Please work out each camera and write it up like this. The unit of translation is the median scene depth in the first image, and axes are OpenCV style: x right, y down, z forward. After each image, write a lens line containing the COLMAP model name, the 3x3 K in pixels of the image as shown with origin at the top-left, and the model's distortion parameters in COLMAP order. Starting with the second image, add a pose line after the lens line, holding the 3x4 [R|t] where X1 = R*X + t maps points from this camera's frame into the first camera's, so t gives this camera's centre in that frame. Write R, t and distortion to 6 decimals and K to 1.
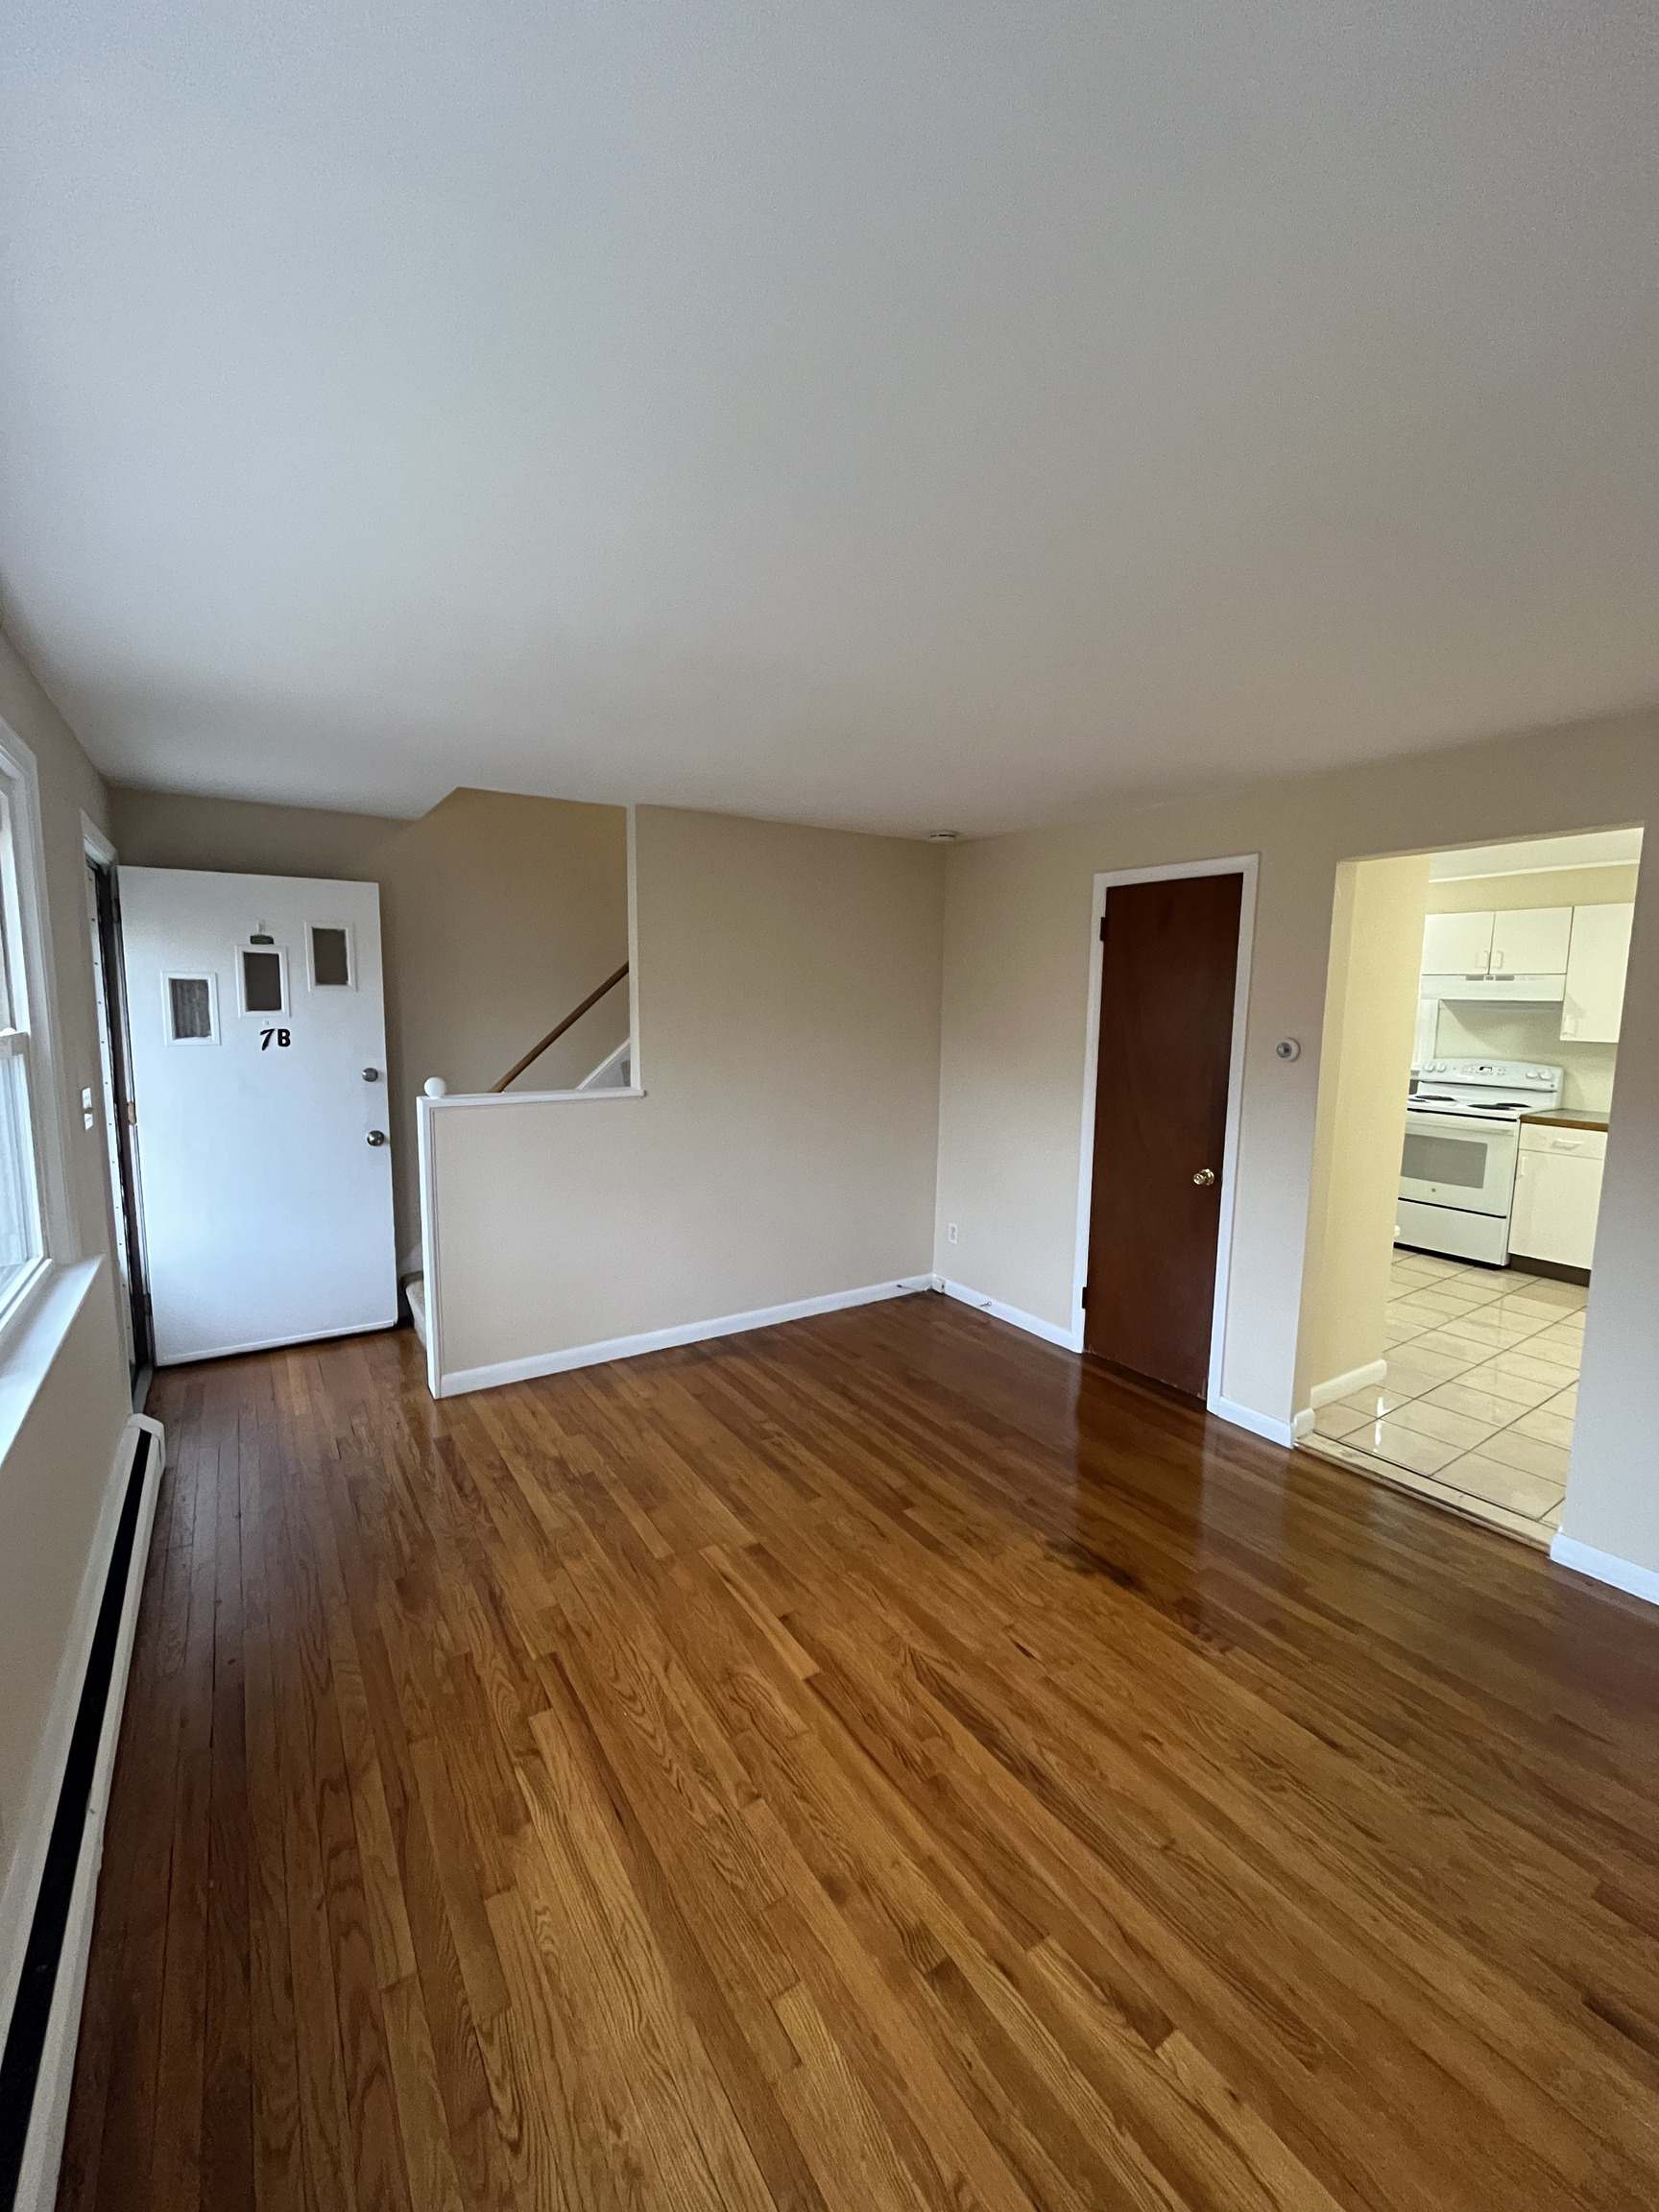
lens RADIAL K [[894.6, 0, 823.0], [0, 894.6, 1103.5], [0, 0, 1]] dist [-0.000901, -0.000269]
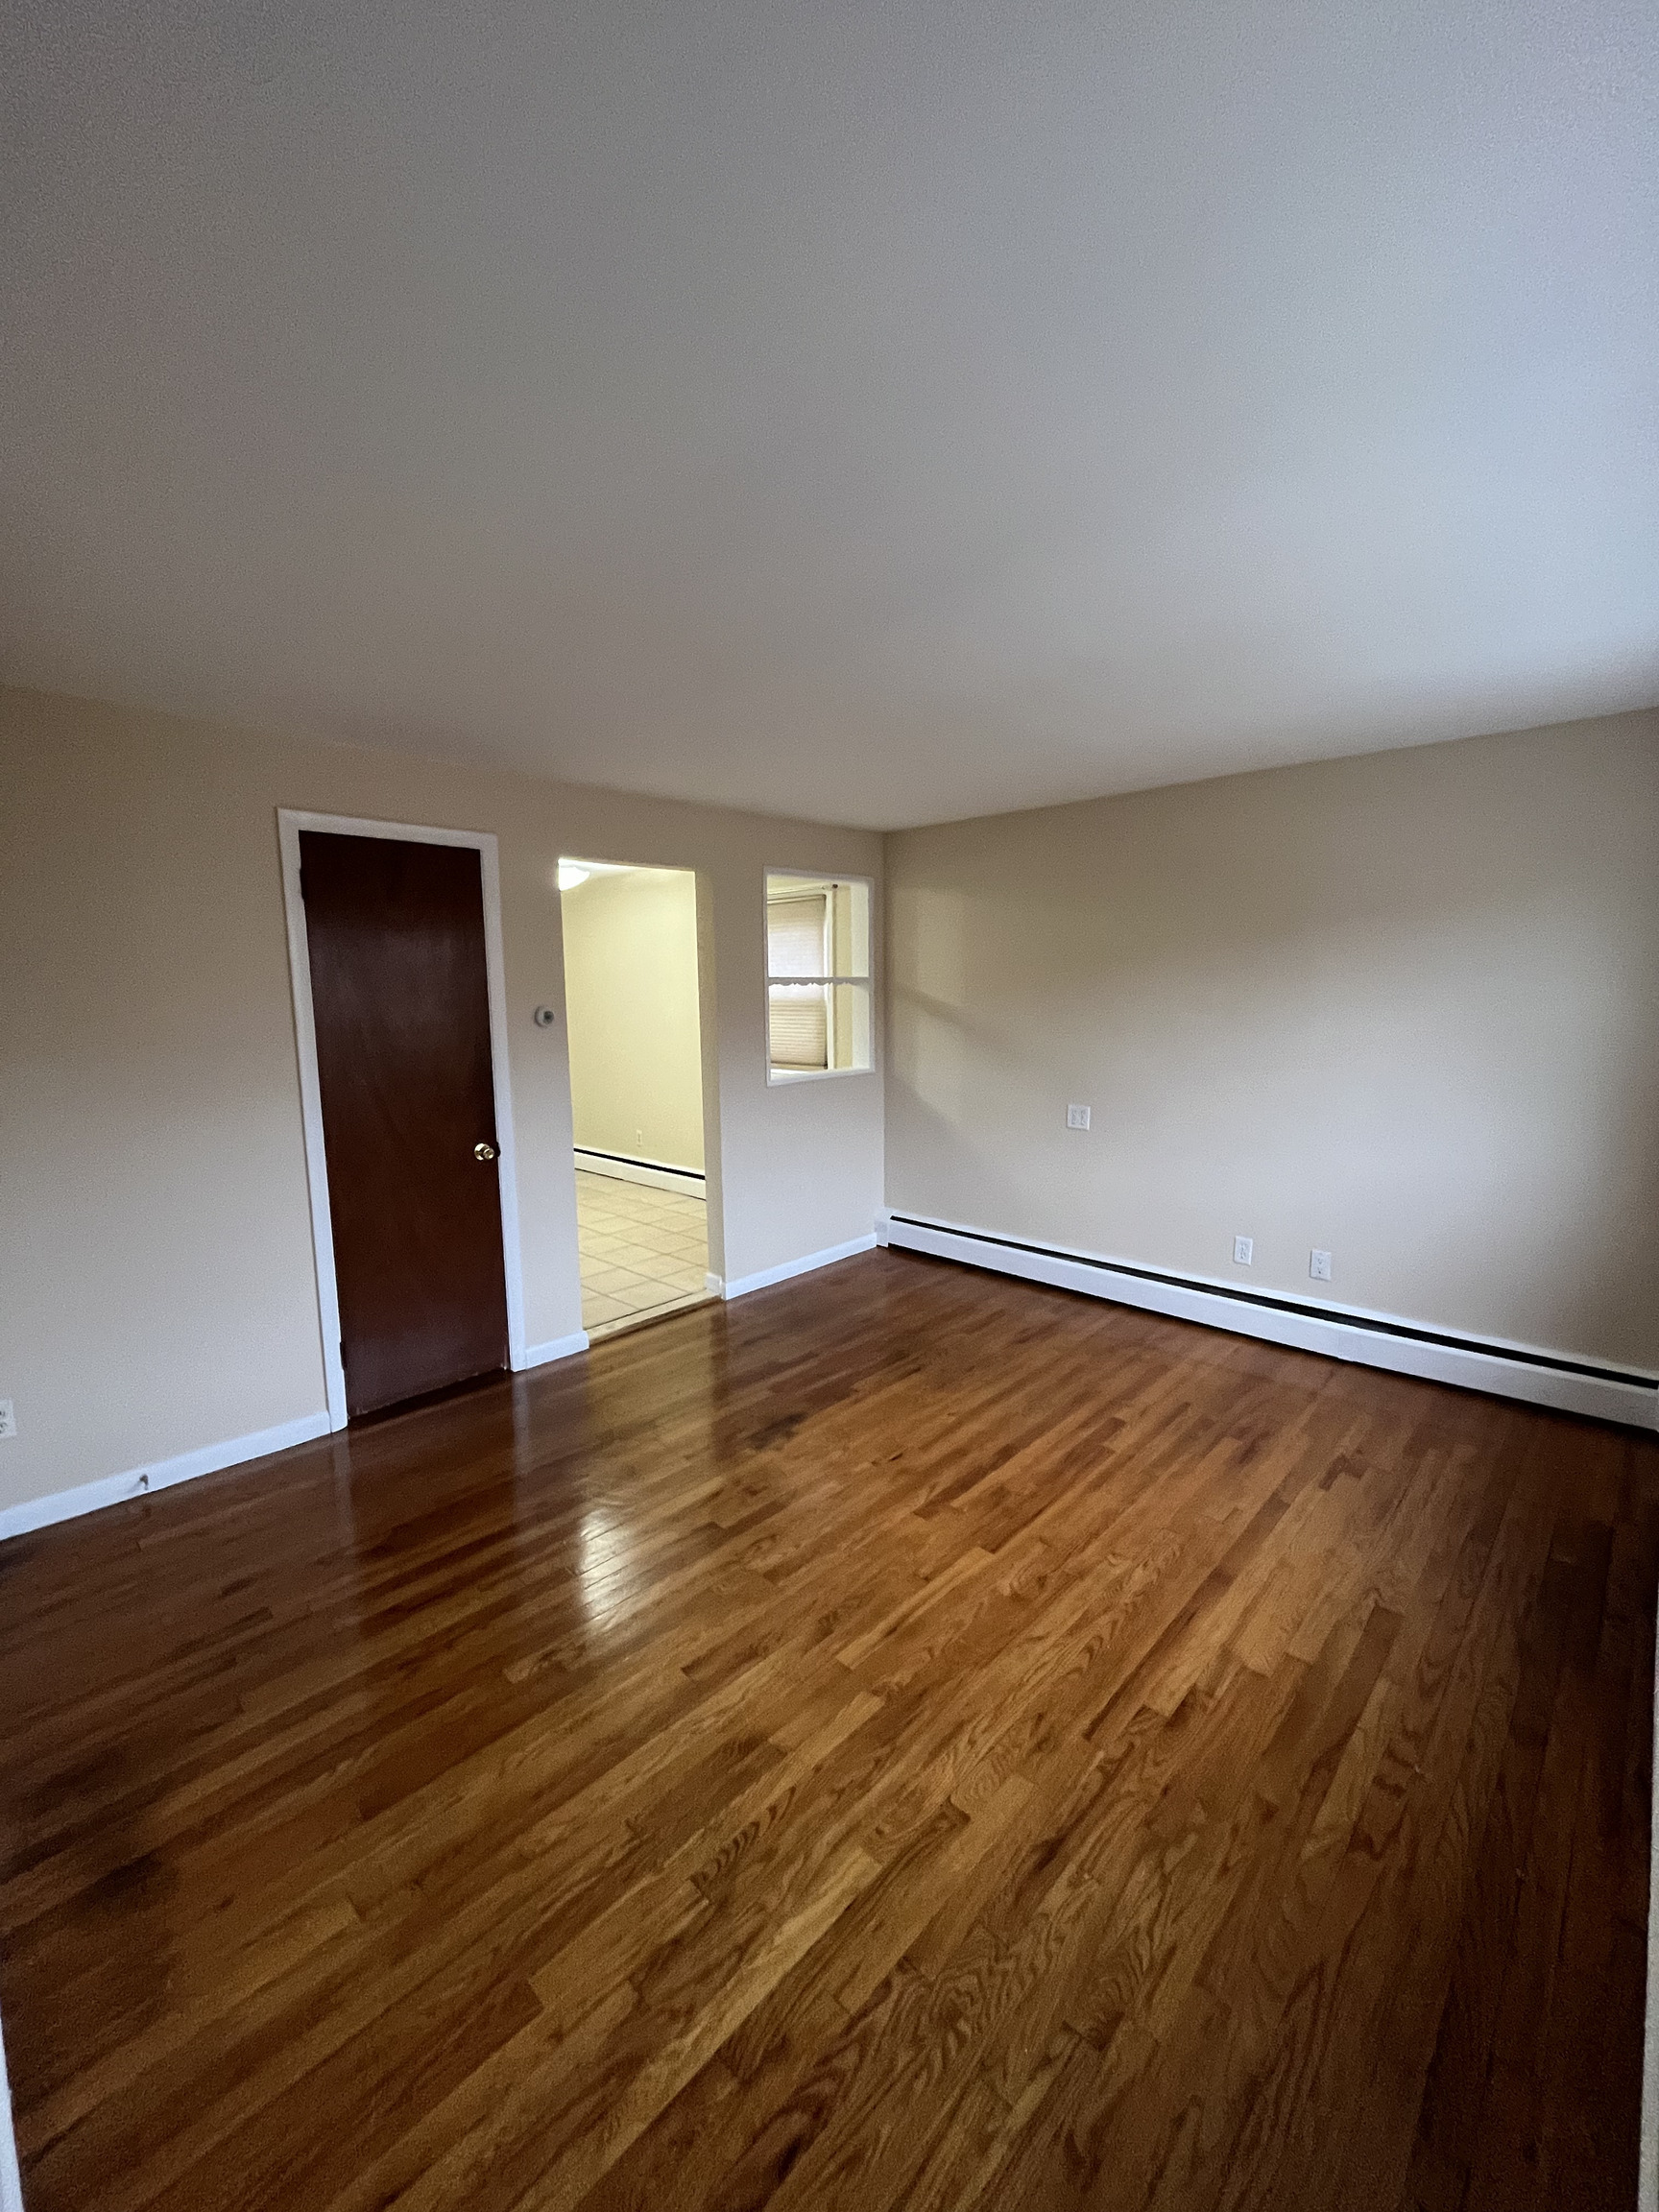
lens RADIAL K [[894.6, 0, 823.0], [0, 894.6, 1103.5], [0, 0, 1]] dist [-0.000901, -0.000269]
pose [[-0.227661, -0.135132, 0.964318, -0.904932], [0.127475, 0.977665, 0.167097, -0.130763], [-0.965360, 0.160968, -0.205350, 1.218305]]
